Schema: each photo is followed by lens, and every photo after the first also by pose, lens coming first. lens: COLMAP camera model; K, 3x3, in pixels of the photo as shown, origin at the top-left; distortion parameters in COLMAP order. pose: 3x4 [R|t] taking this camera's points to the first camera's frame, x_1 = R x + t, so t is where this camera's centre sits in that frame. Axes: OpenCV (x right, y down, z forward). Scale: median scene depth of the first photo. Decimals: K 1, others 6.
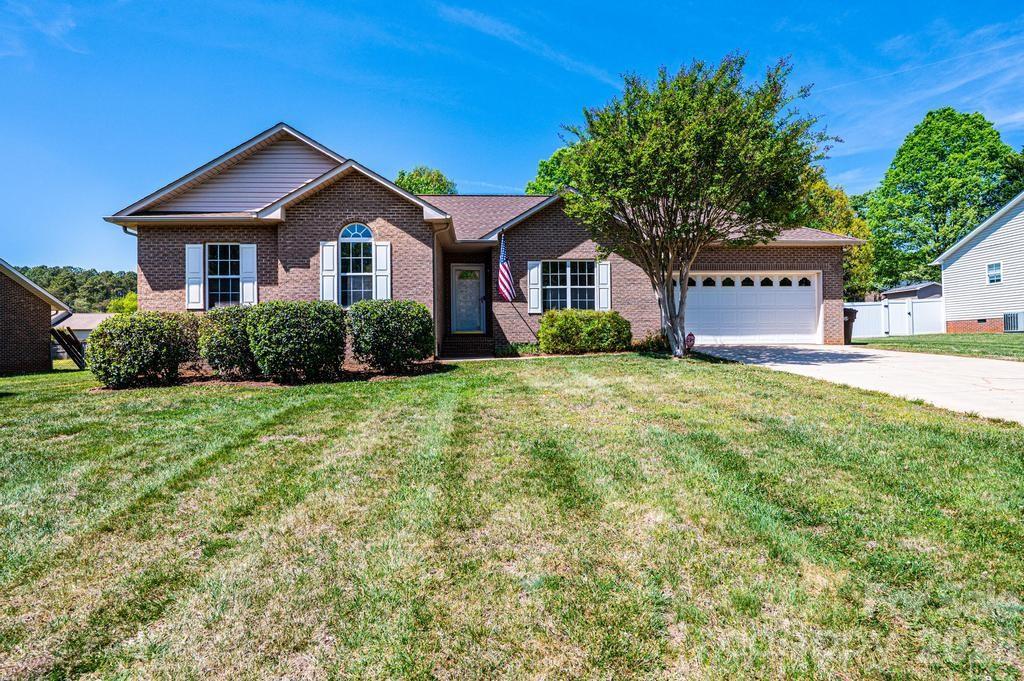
lens RADIAL K [[534.5, 0, 512.5], [0, 534.5, 334.3], [0, 0, 1]] dist [-0.005637, 0.000359]
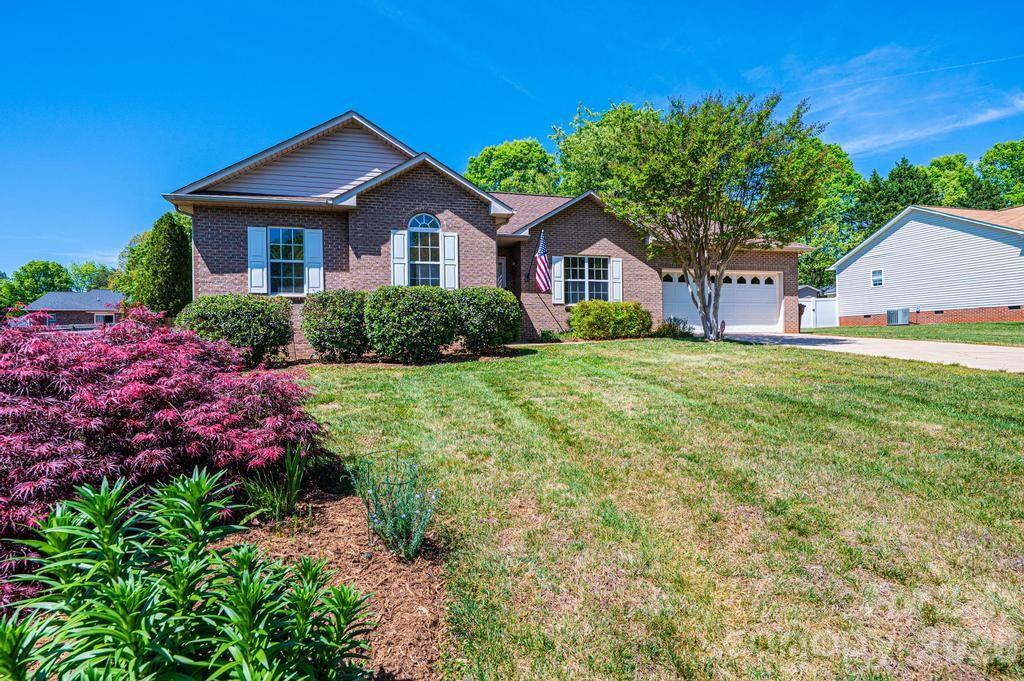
lens RADIAL K [[534.5, 0, 510.4], [0, 534.5, 344.8], [0, 0, 1]] dist [-0.005637, 0.000359]
pose [[0.976236, -0.002624, 0.216693, -0.350909], [-0.002979, 0.999670, 0.025526, 0.020644], [-0.216689, -0.025565, 0.975906, -0.062402]]
